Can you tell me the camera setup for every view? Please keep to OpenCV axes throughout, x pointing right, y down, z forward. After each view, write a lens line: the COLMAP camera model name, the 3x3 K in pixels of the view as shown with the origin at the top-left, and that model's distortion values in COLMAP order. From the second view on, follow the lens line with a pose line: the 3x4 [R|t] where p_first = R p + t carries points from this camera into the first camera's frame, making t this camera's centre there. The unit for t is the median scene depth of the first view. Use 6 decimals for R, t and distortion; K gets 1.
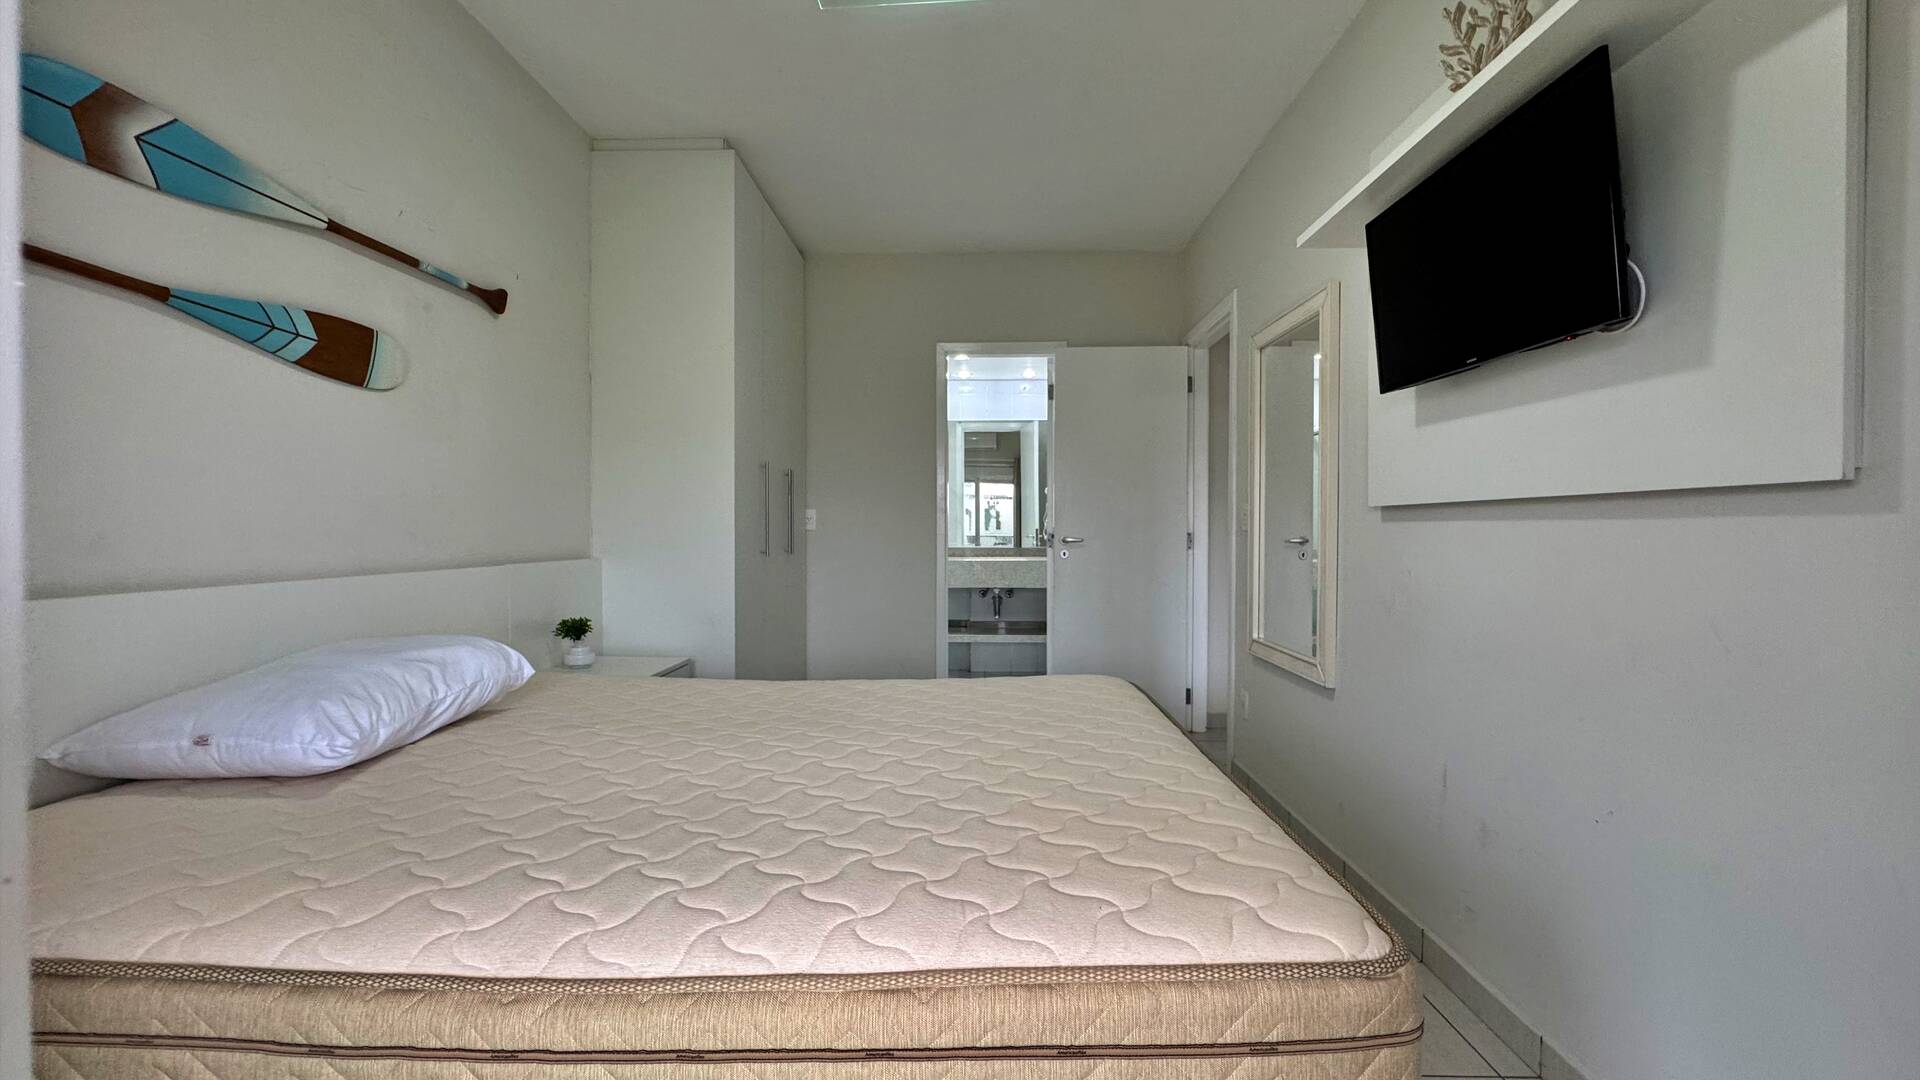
lens RADIAL K [[764.0, 0, 957.9], [0, 764.0, 540.5], [0, 0, 1]] dist [-0.003125, -0.000009]
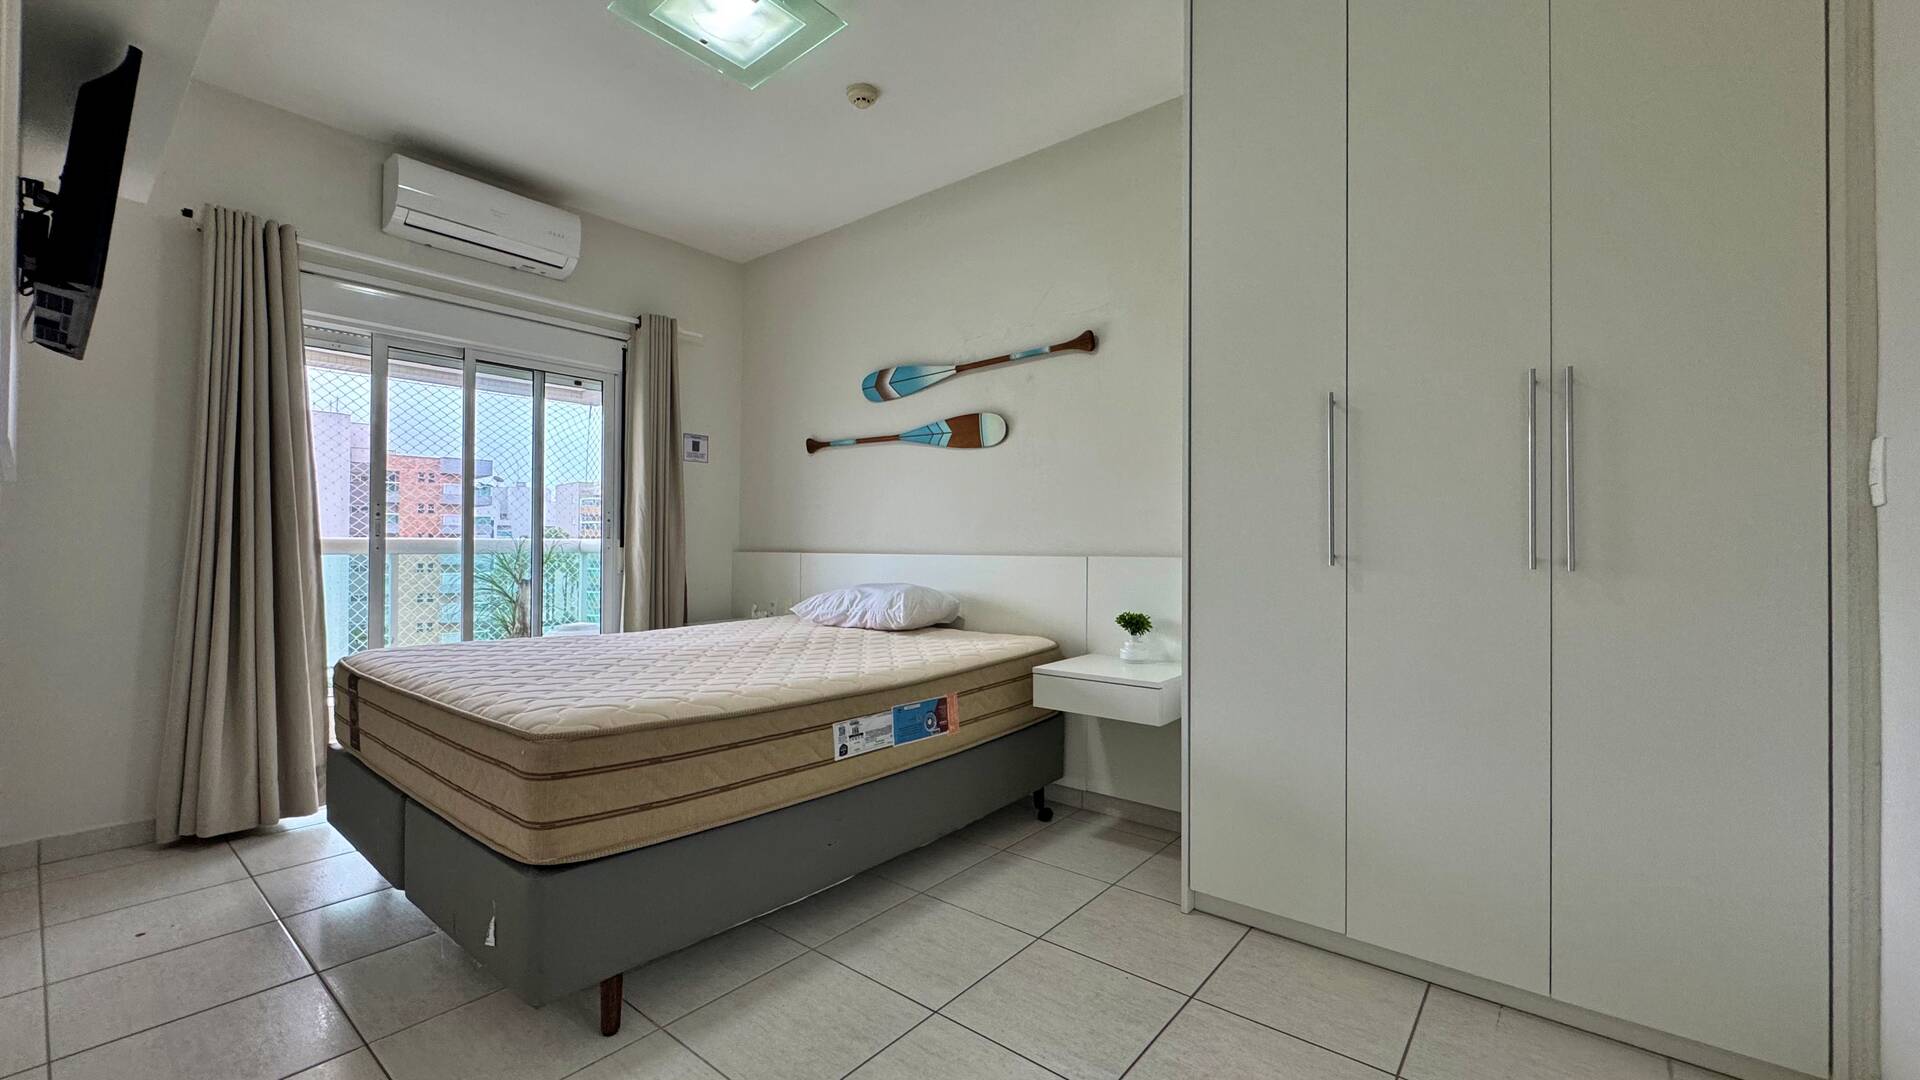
lens RADIAL K [[764.0, 0, 957.9], [0, 764.0, 540.5], [0, 0, 1]] dist [-0.003125, -0.000009]
pose [[-0.624110, -0.009922, -0.781273, 0.614837], [-0.016765, 0.999859, 0.000695, 0.013434], [0.781156, 0.013532, -0.624189, 2.024385]]
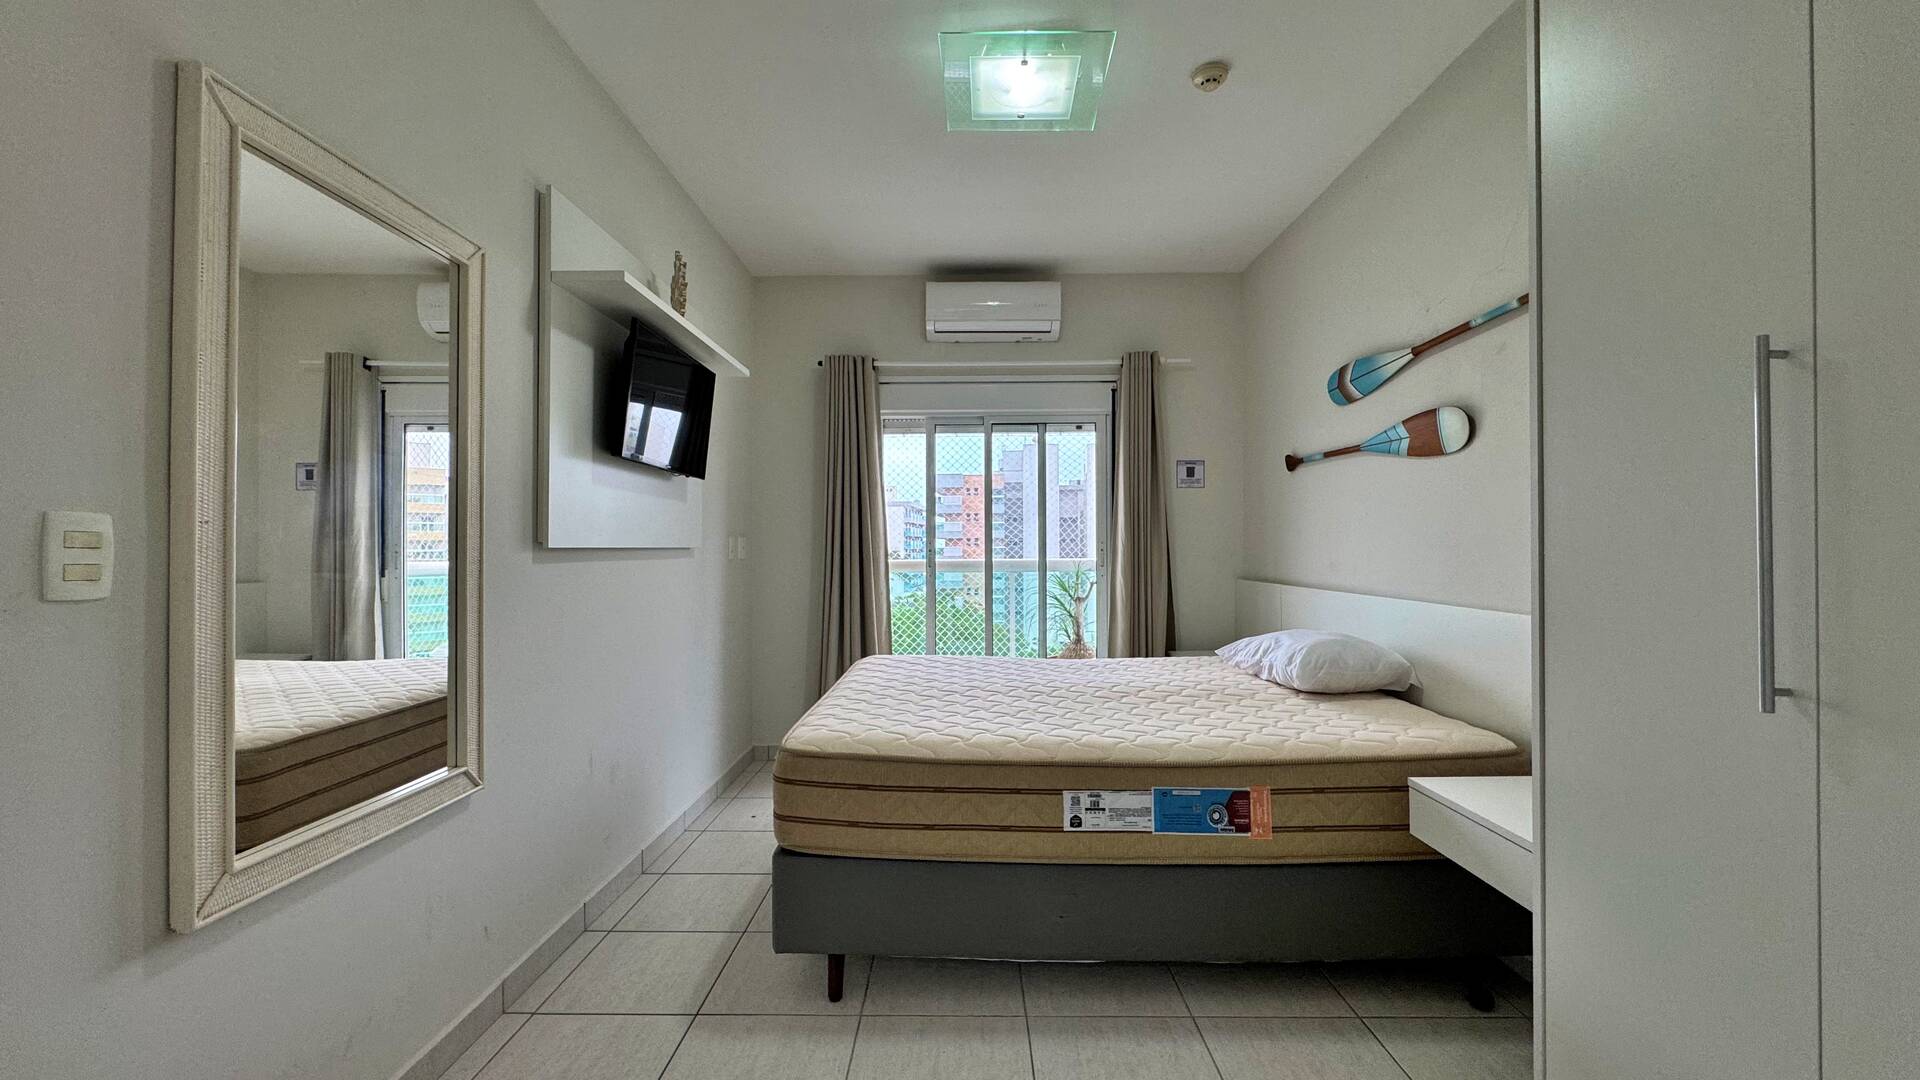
lens RADIAL K [[764.0, 0, 957.9], [0, 764.0, 540.5], [0, 0, 1]] dist [-0.003125, -0.000009]
pose [[-0.999998, 0.001882, 0.001191, 0.028204], [0.001891, 0.999969, 0.007684, -0.067544], [-0.001176, 0.007686, -0.999970, 2.237719]]
